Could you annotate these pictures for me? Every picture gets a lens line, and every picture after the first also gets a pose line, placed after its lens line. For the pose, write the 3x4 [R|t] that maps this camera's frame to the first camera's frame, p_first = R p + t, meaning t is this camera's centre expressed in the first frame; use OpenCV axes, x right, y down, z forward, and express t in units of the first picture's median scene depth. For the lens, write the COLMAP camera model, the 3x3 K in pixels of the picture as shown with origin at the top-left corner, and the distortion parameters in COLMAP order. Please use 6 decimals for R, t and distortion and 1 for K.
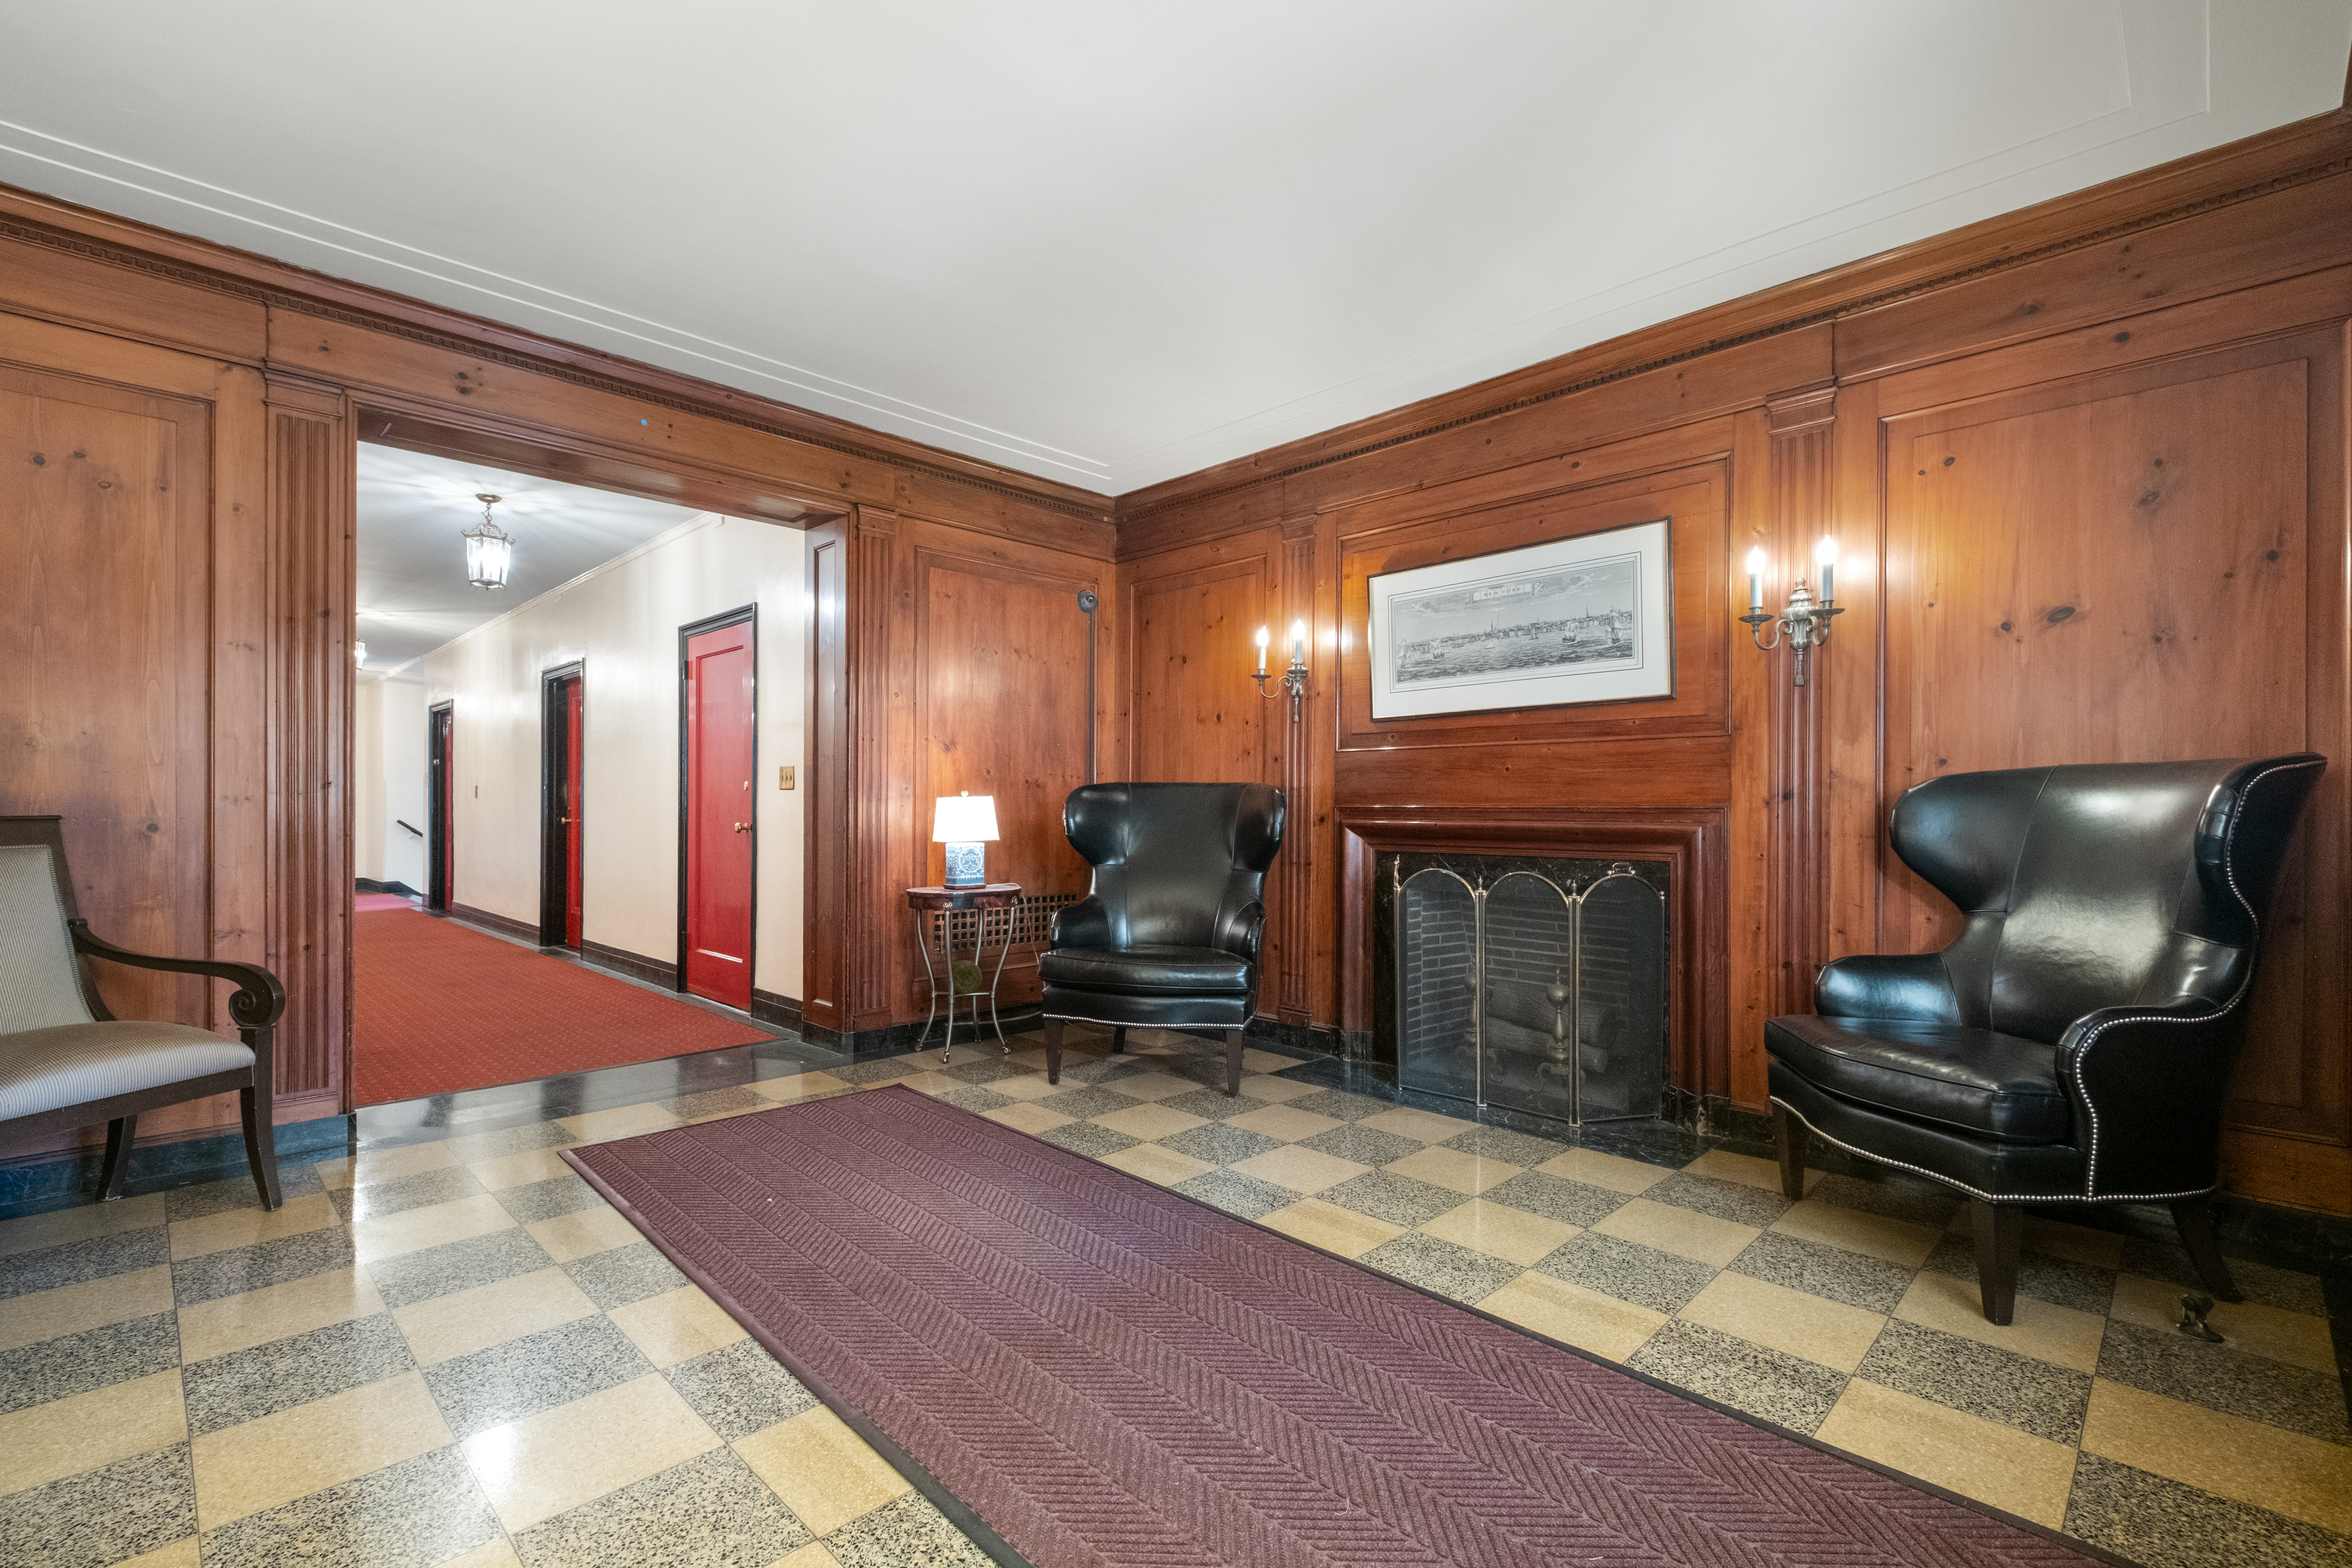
lens RADIAL K [[1046.8, 0, 1171.3], [0, 1046.8, 805.8], [0, 0, 1]] dist [0.000877, -0.000298]
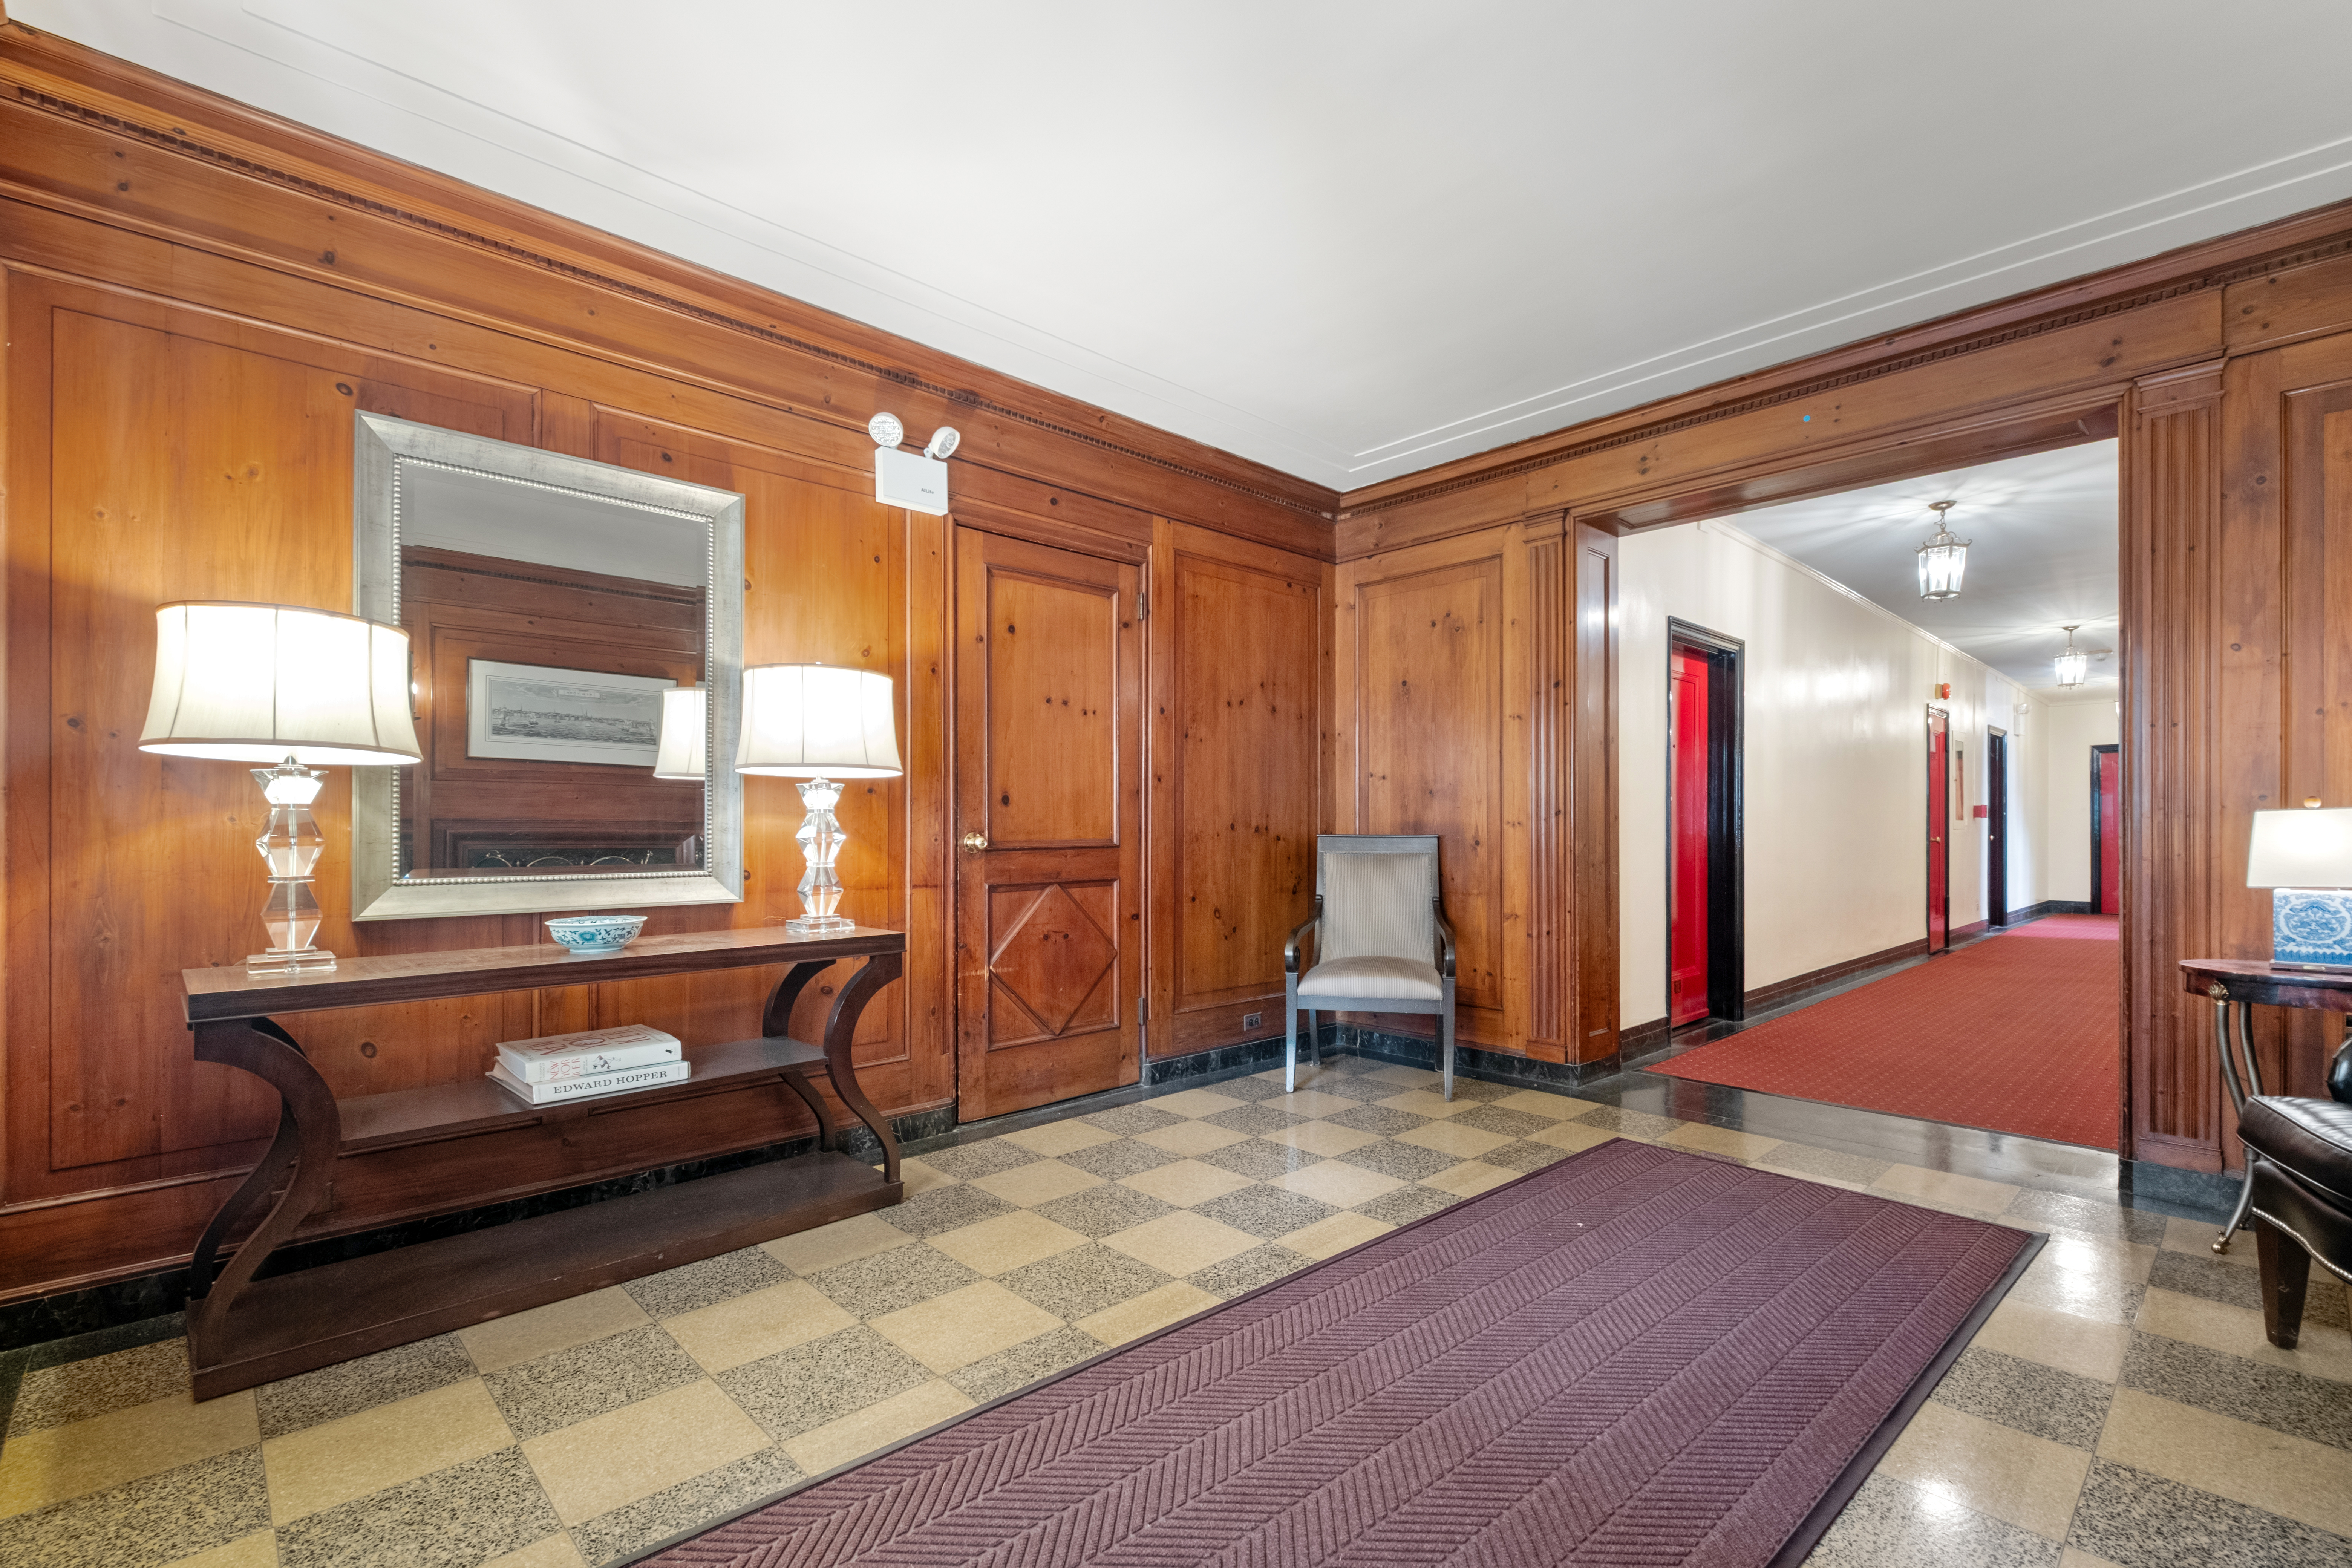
lens RADIAL K [[1046.8, 0, 1171.3], [0, 1046.8, 805.8], [0, 0, 1]] dist [0.000877, -0.000298]
pose [[-0.040202, -0.021787, -0.998954, 0.549672], [0.002443, 0.999757, -0.021903, -0.000498], [0.999189, -0.003321, -0.040139, 0.571150]]
